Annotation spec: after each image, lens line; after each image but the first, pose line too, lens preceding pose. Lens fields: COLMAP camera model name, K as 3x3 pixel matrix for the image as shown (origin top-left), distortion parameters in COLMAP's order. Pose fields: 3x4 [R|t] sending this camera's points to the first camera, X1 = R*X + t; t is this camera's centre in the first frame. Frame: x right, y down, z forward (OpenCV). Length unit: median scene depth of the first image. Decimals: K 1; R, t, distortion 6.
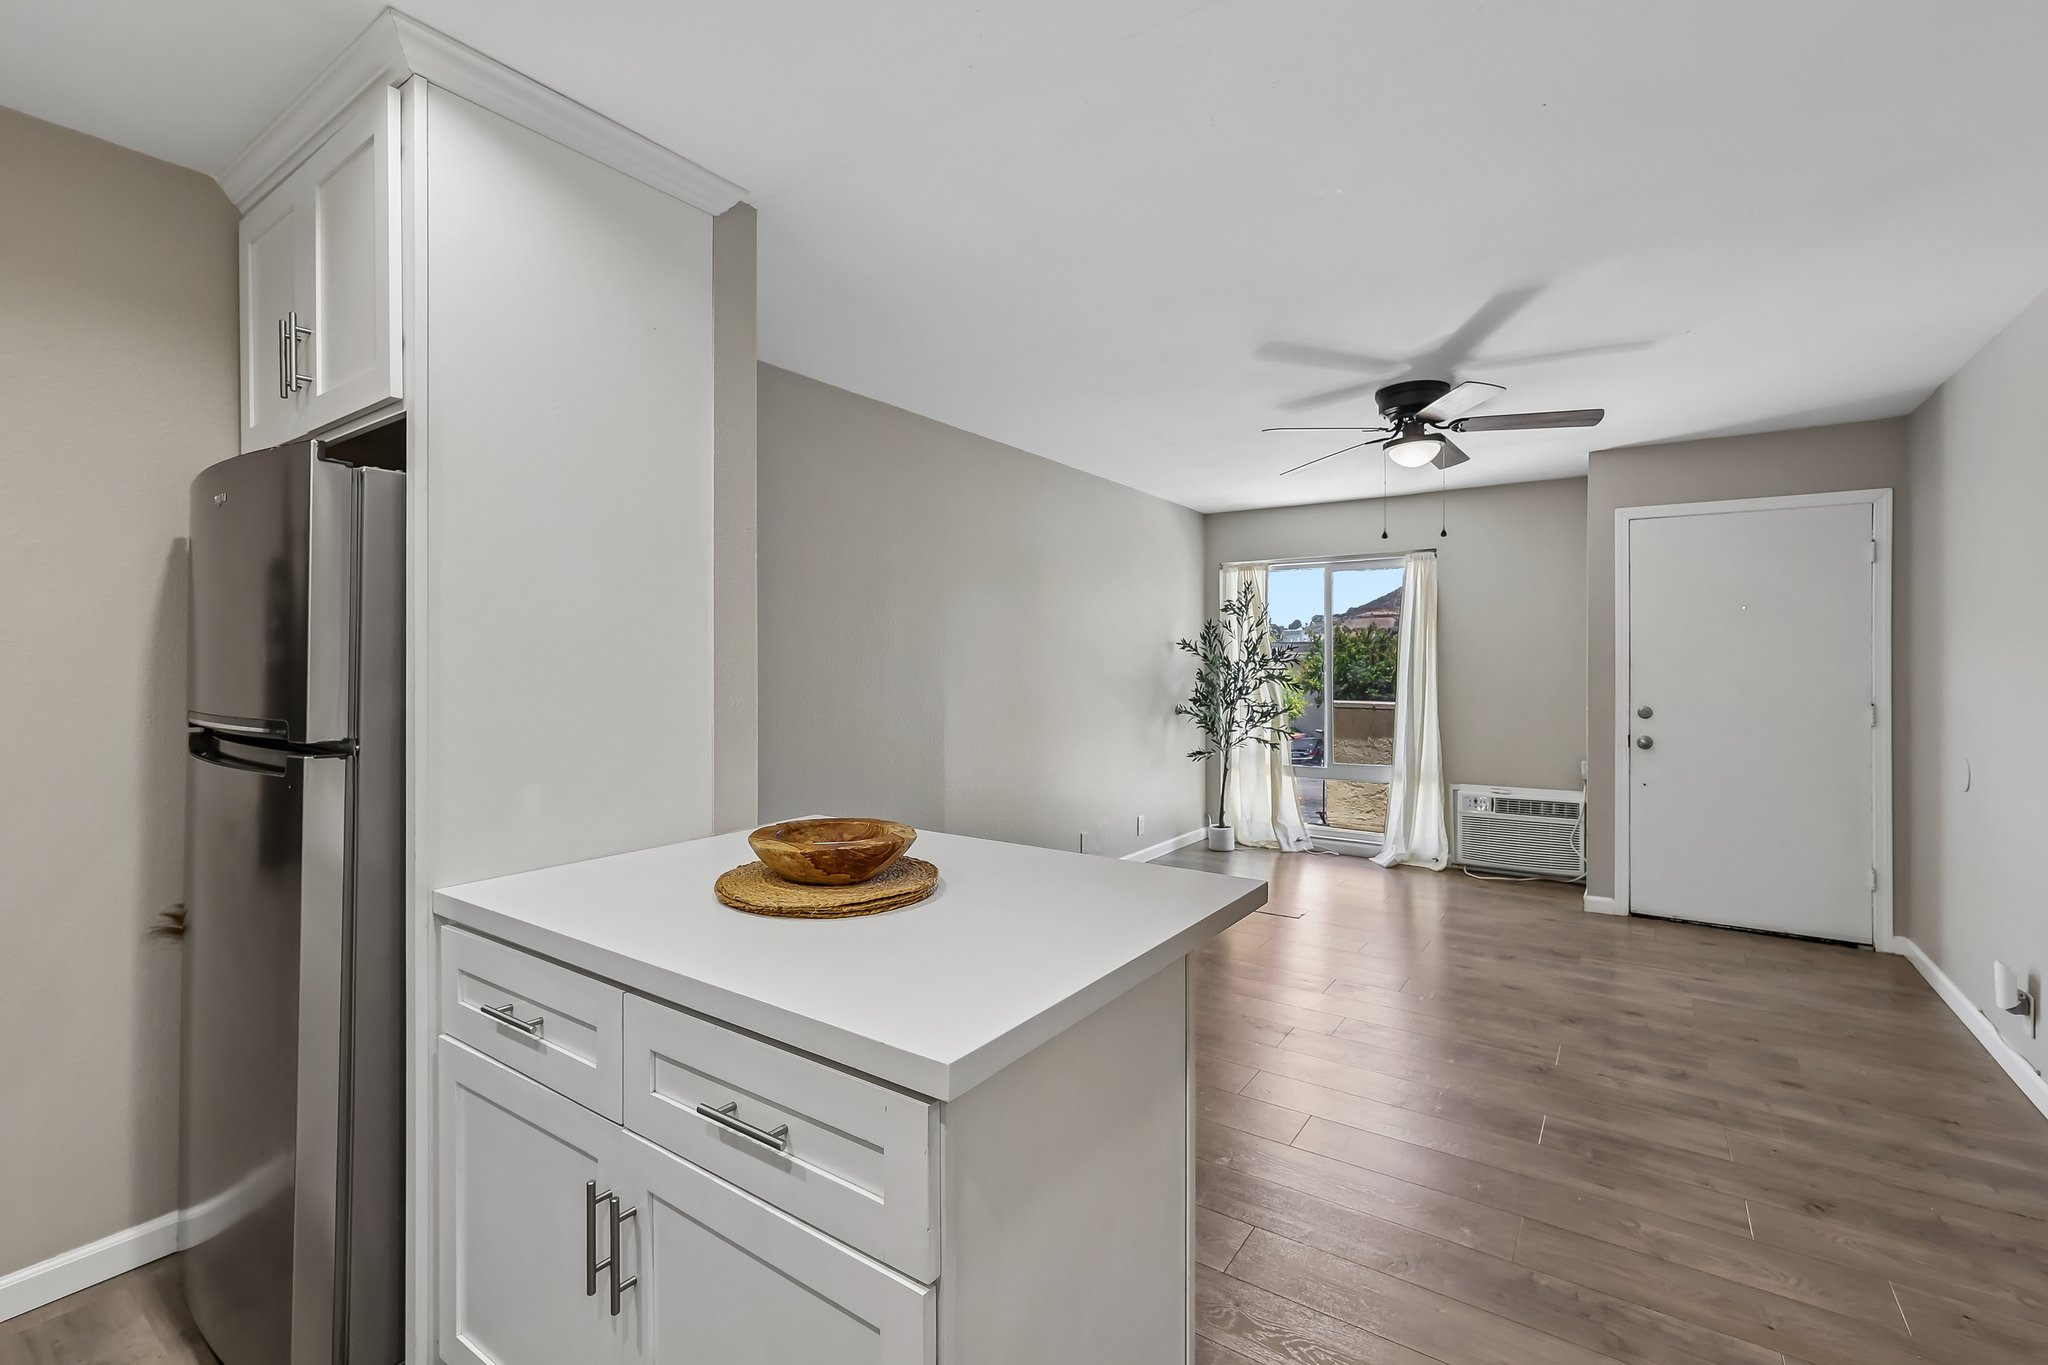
lens RADIAL K [[901.1, 0, 1020.9], [0, 901.1, 667.9], [0, 0, 1]] dist [-0.000019, 0.000314]
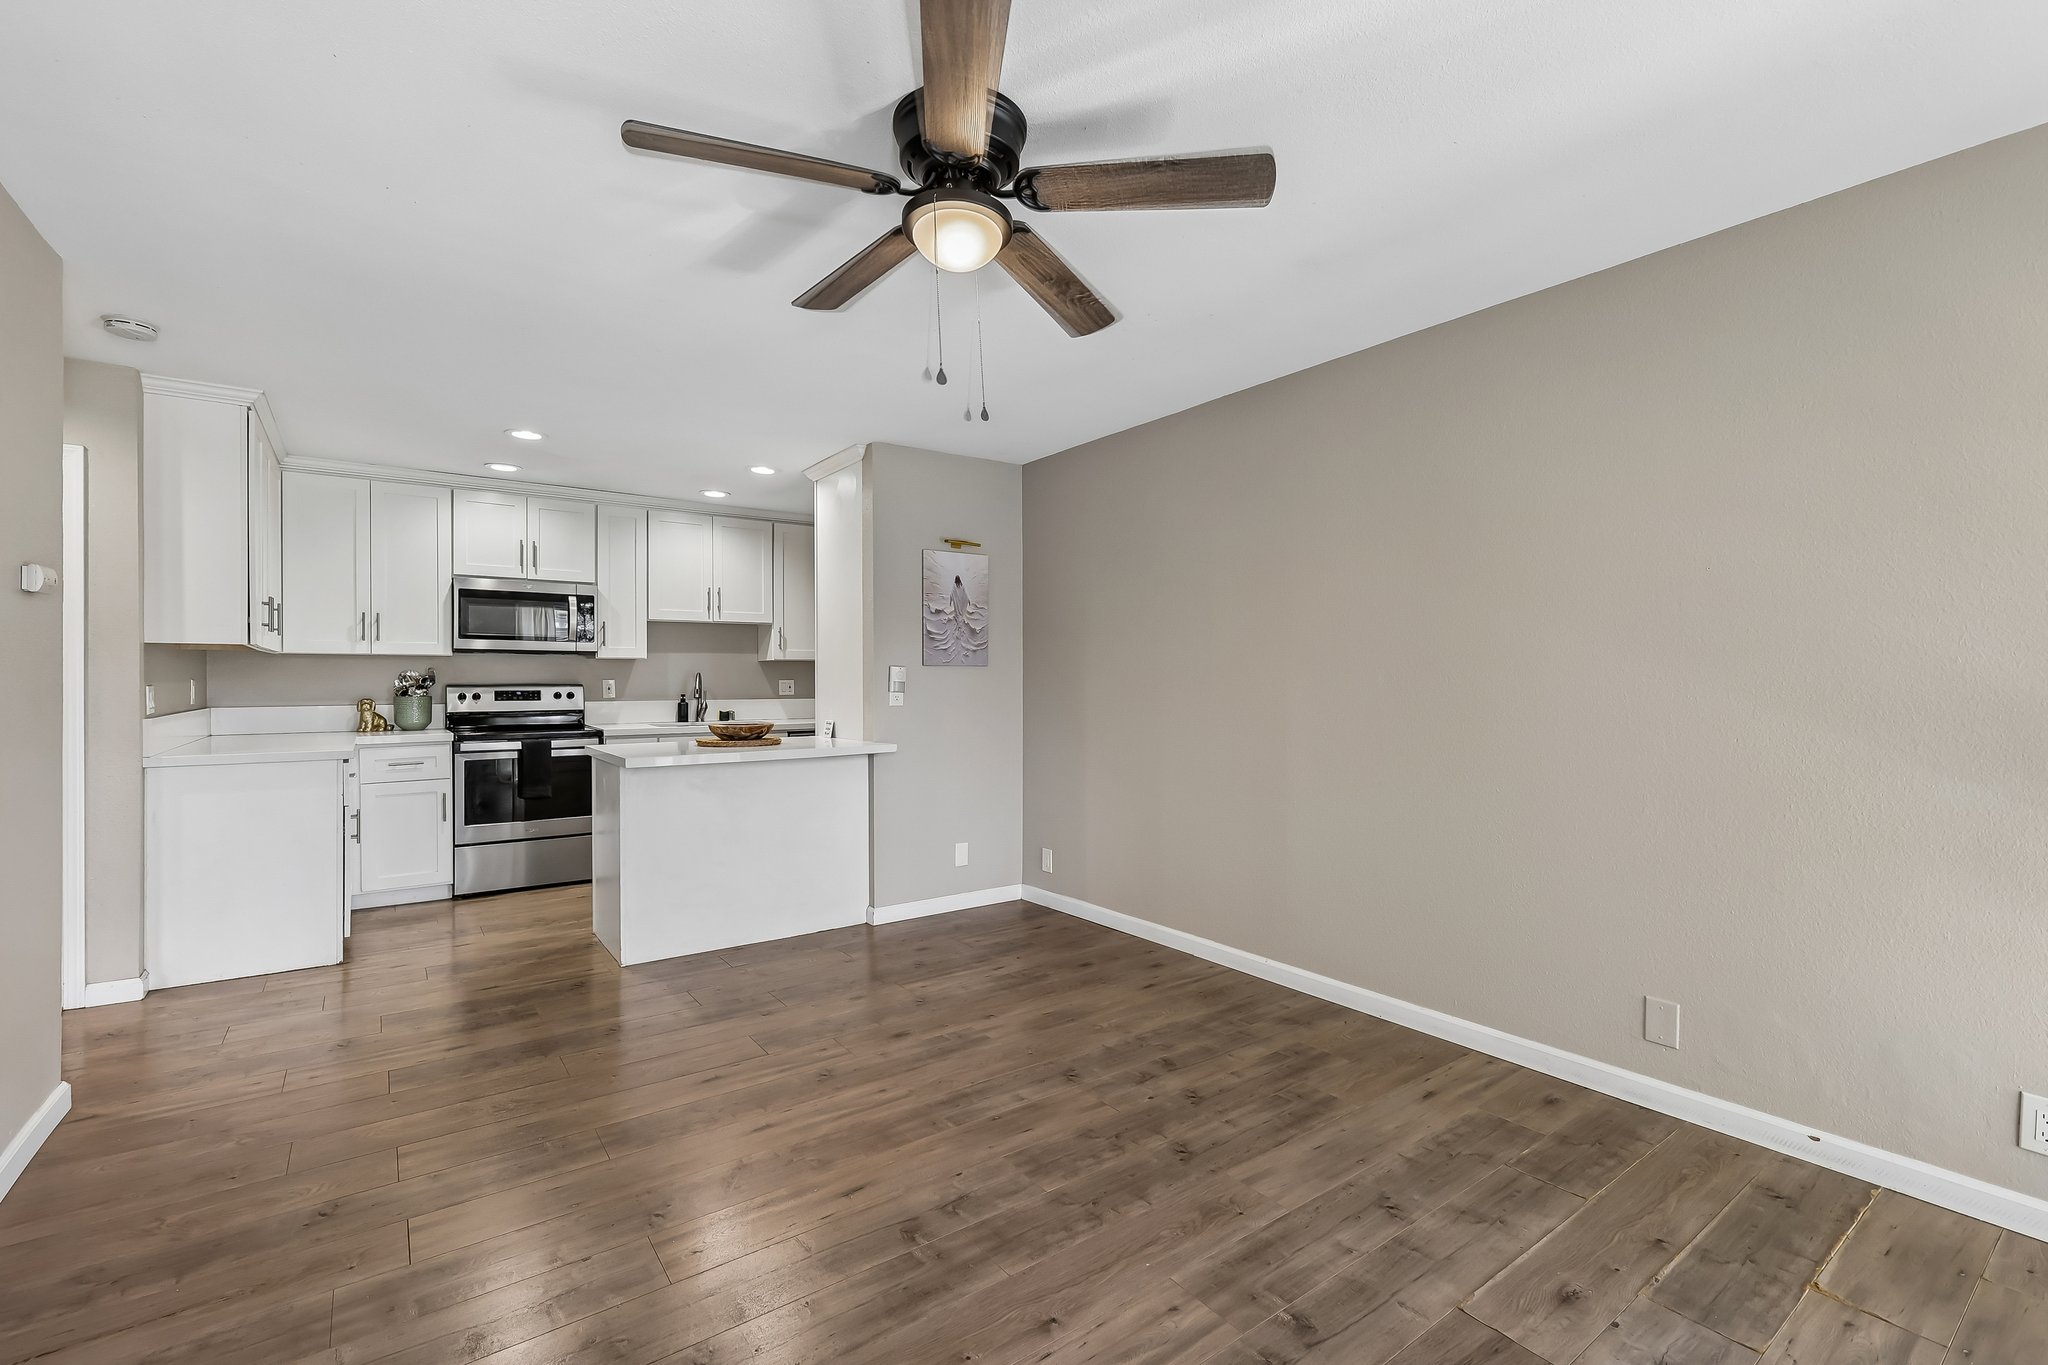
lens RADIAL K [[892.8, 0, 1024.0], [0, 892.8, 682.5], [0, 0, 1]] dist [0.002284, 0.000310]
pose [[-0.331963, 0.003569, -0.943286, 0.709705], [-0.006592, 0.999960, 0.006103, 0.012493], [0.943269, 0.008244, -0.331926, 0.932581]]
